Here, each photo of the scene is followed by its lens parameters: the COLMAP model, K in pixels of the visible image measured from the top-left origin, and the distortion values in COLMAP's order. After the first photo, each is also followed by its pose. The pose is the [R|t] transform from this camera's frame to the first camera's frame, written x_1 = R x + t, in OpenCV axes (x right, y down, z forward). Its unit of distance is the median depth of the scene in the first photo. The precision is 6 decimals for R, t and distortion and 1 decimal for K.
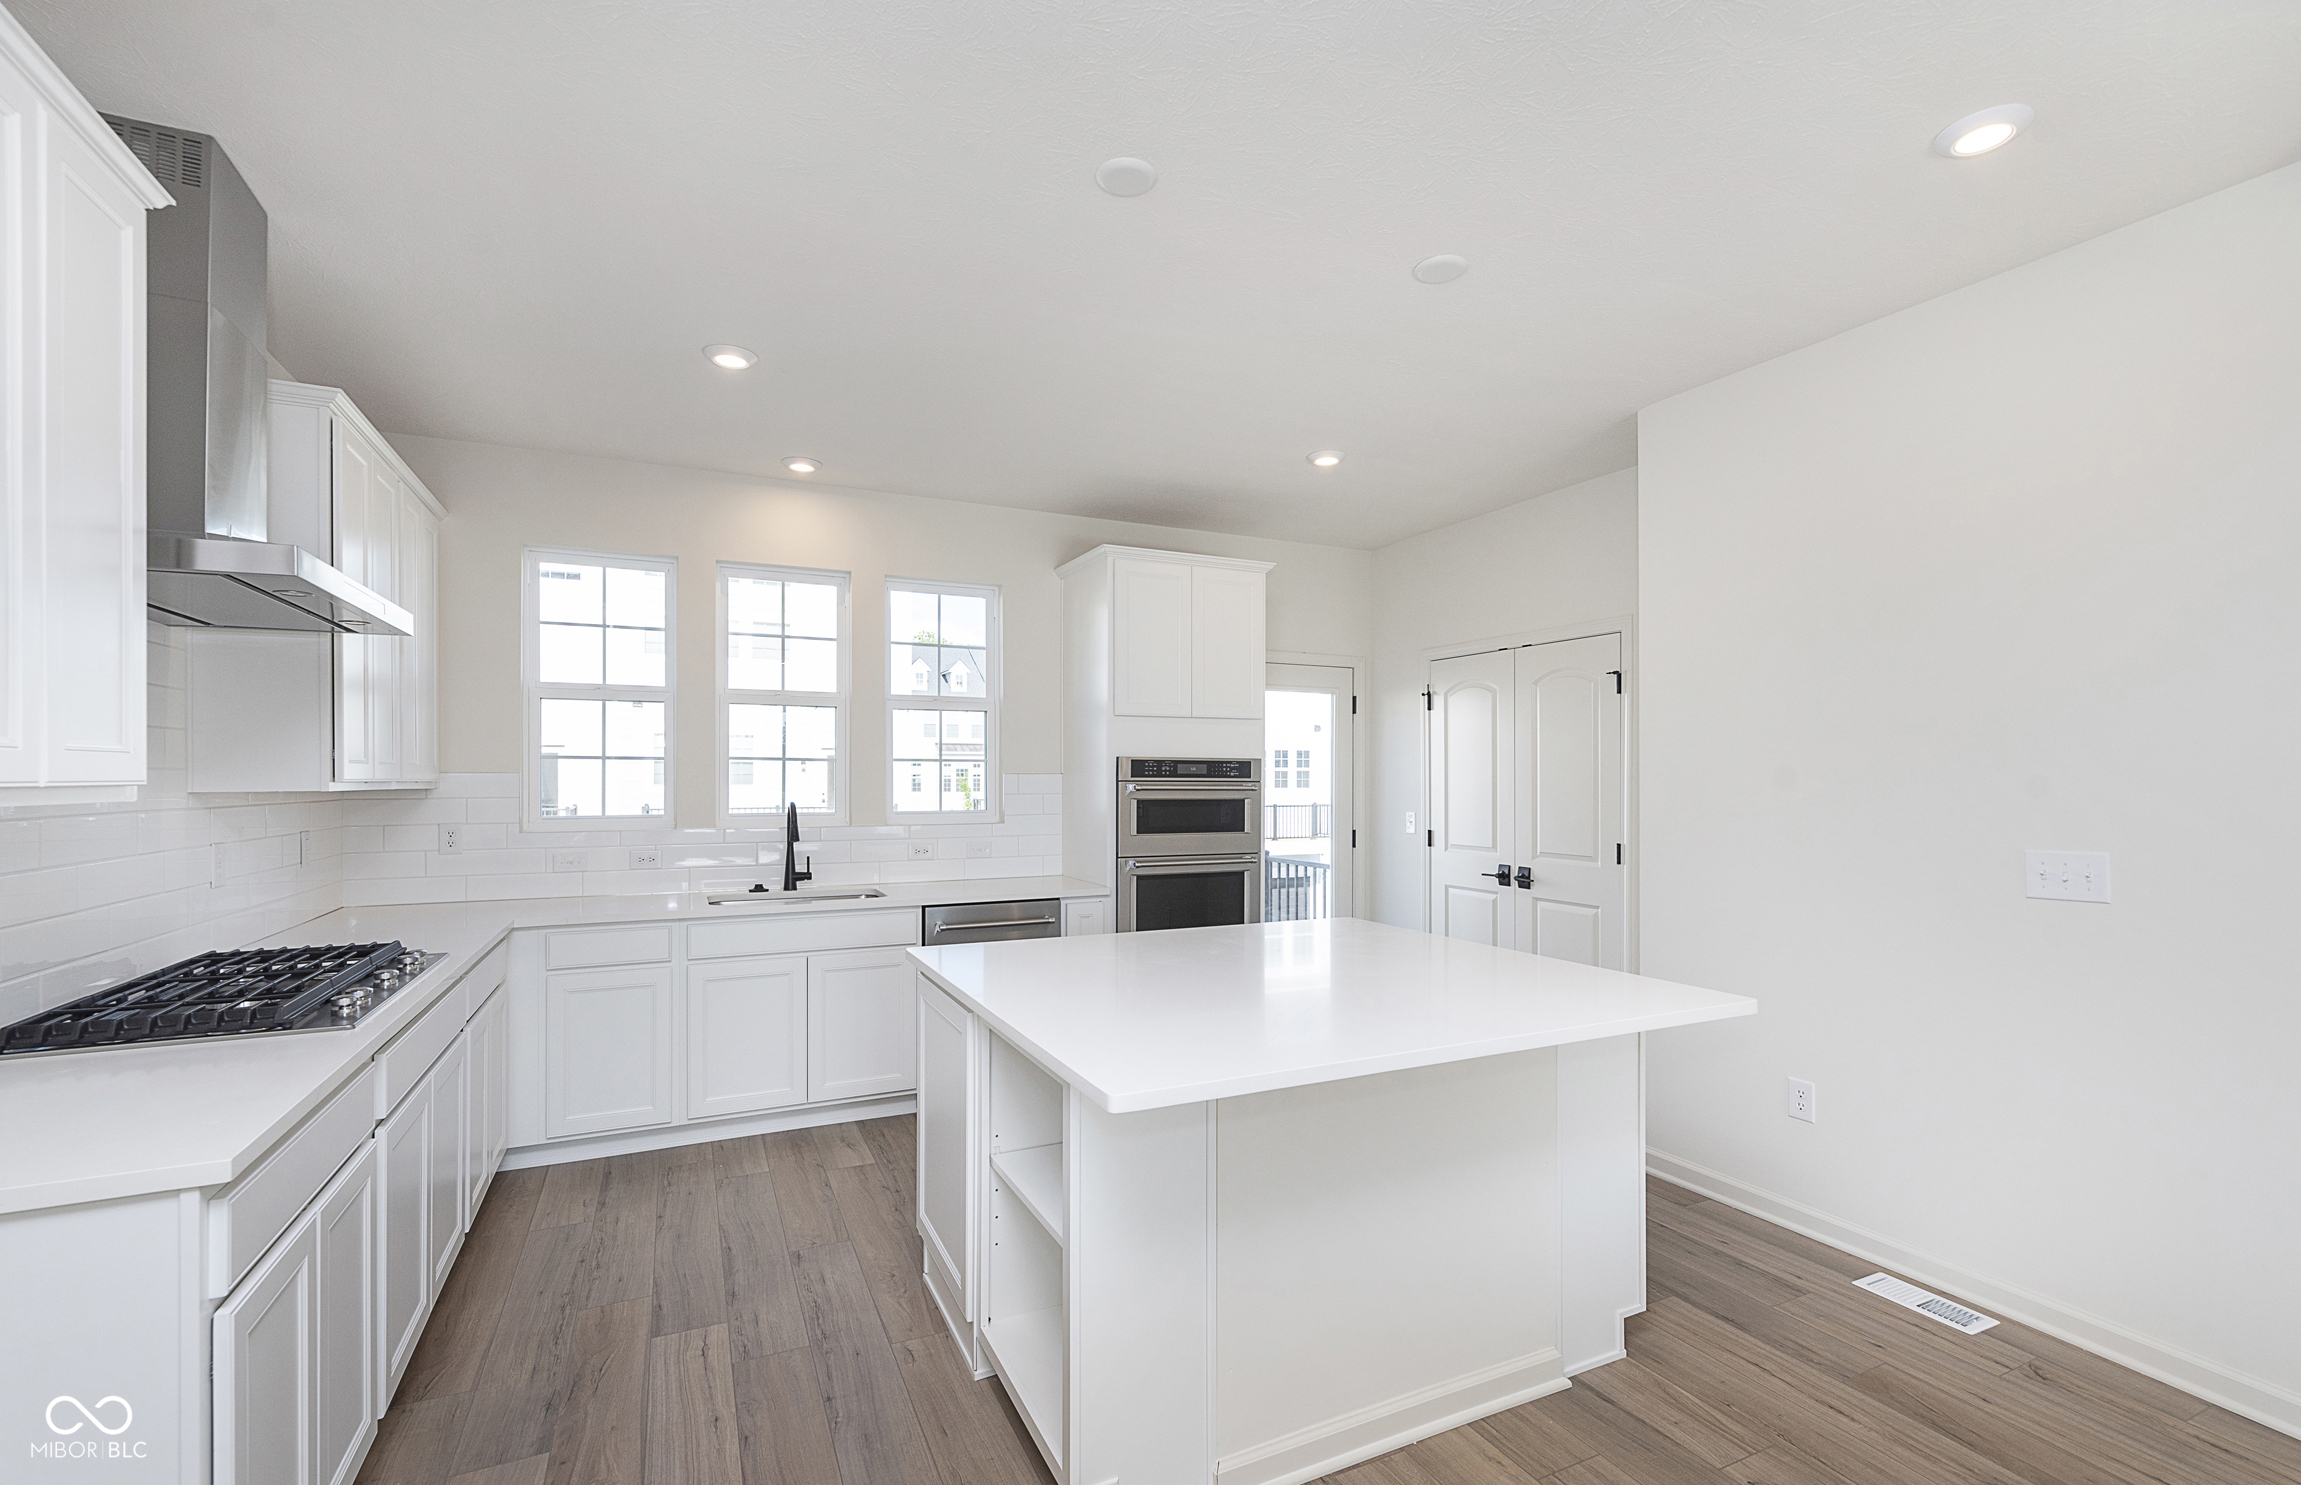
lens RADIAL K [[1002.0, 0, 1159.5], [0, 1002.0, 780.6], [0, 0, 1]] dist [-0.000731, -0.000169]
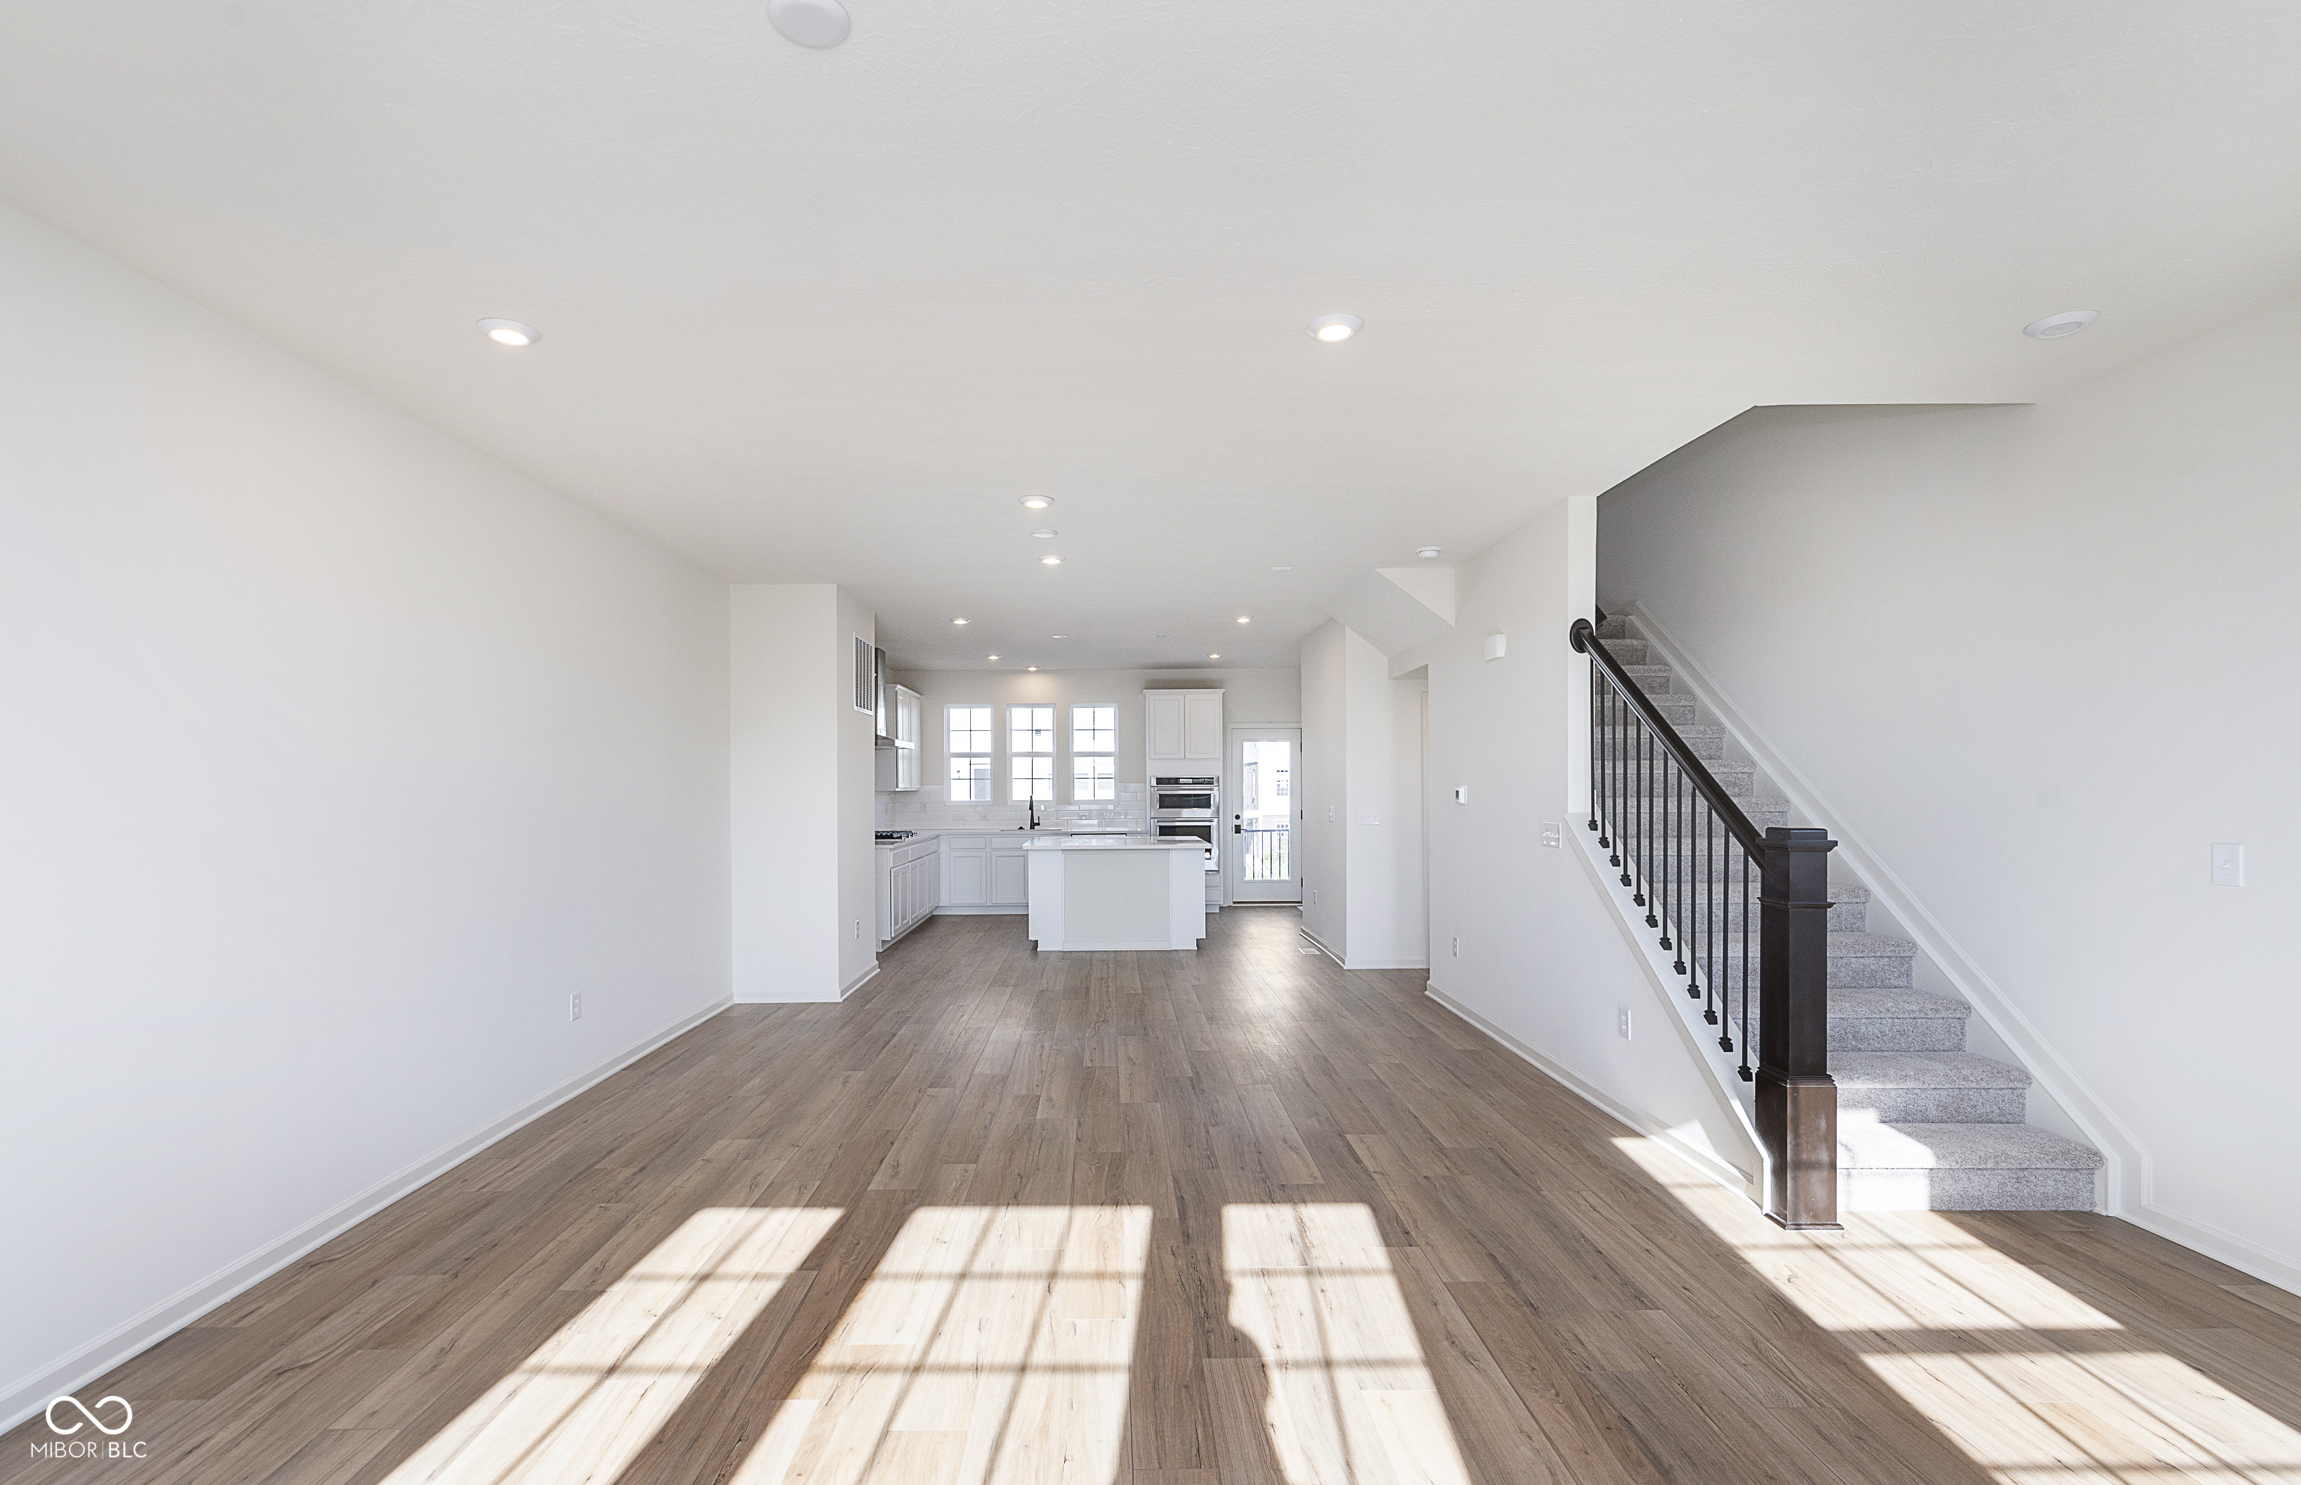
lens RADIAL K [[1015.6, 0, 1105.7], [0, 1015.6, 788.9], [0, 0, 1]] dist [0.003075, -0.000038]
pose [[0.900399, -0.004397, -0.435042, 0.926163], [0.005647, 0.999983, 0.001581, 0.002029], [0.435028, -0.003881, 0.900409, -1.256400]]
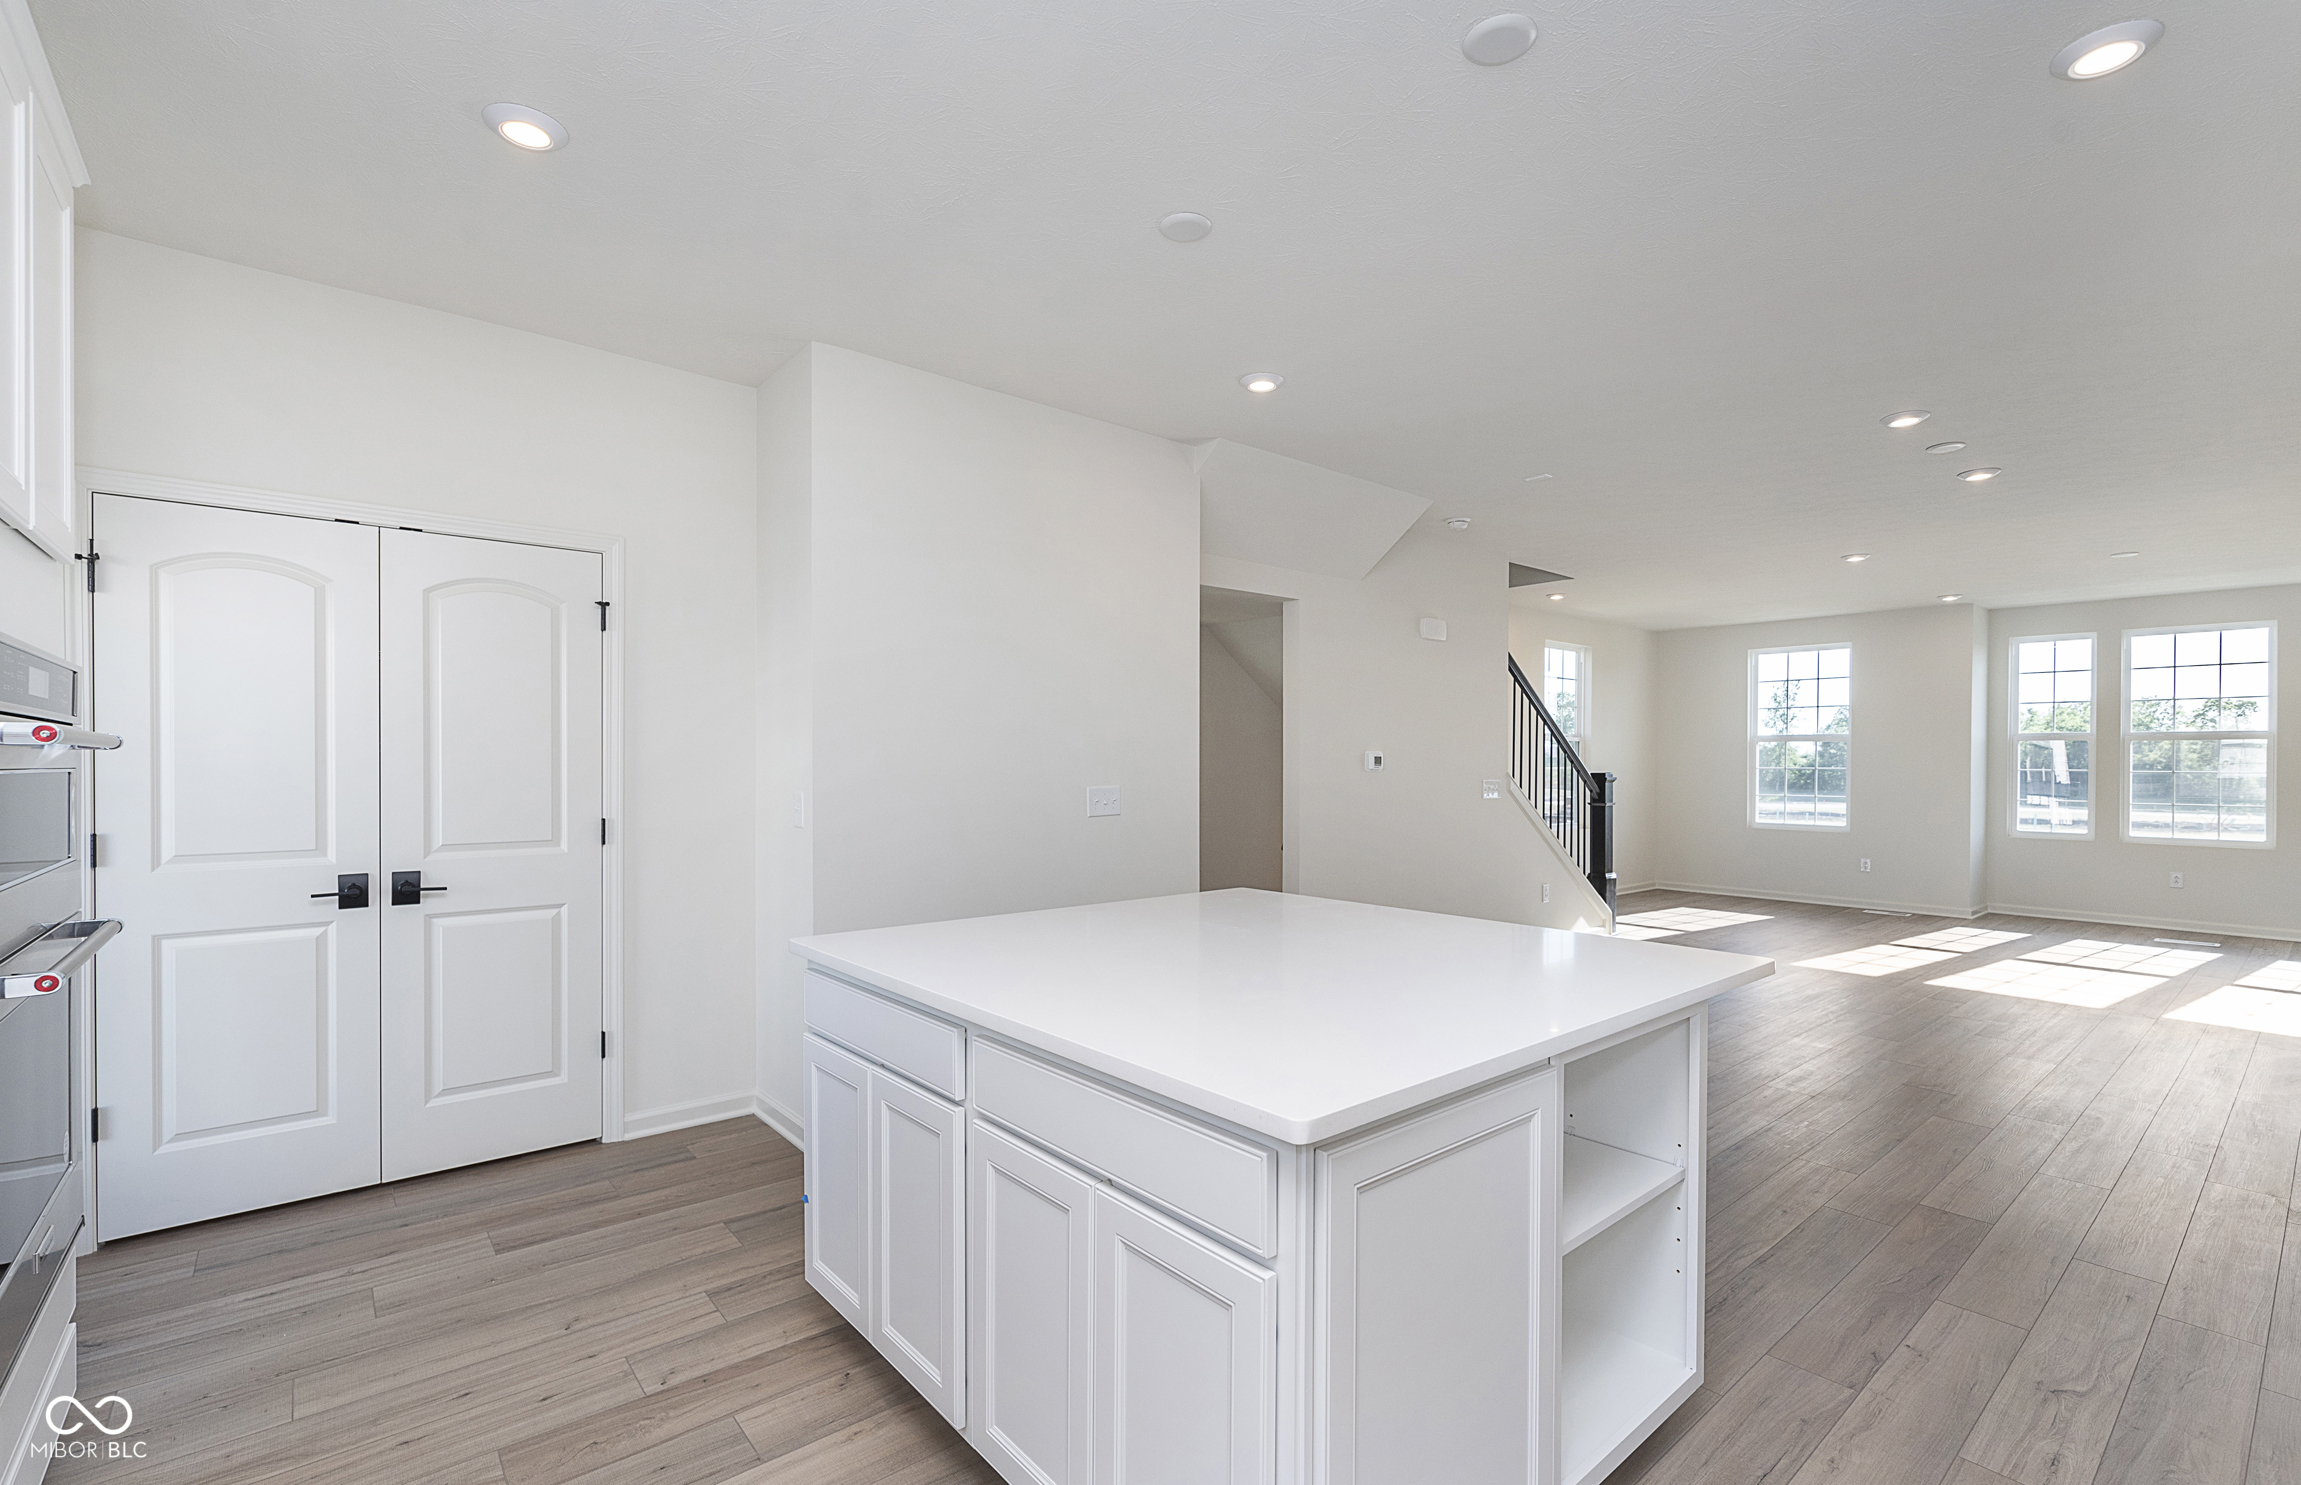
lens RADIAL K [[1023.1, 0, 1152.8], [0, 1023.1, 774.4], [0, 0, 1]] dist [-0.000202, 0.006052]
pose [[-0.244727, -0.014903, 0.969477, -0.417577], [-0.002405, 0.999888, 0.014763, 0.014039], [-0.969589, 0.001282, -0.244735, 0.742320]]
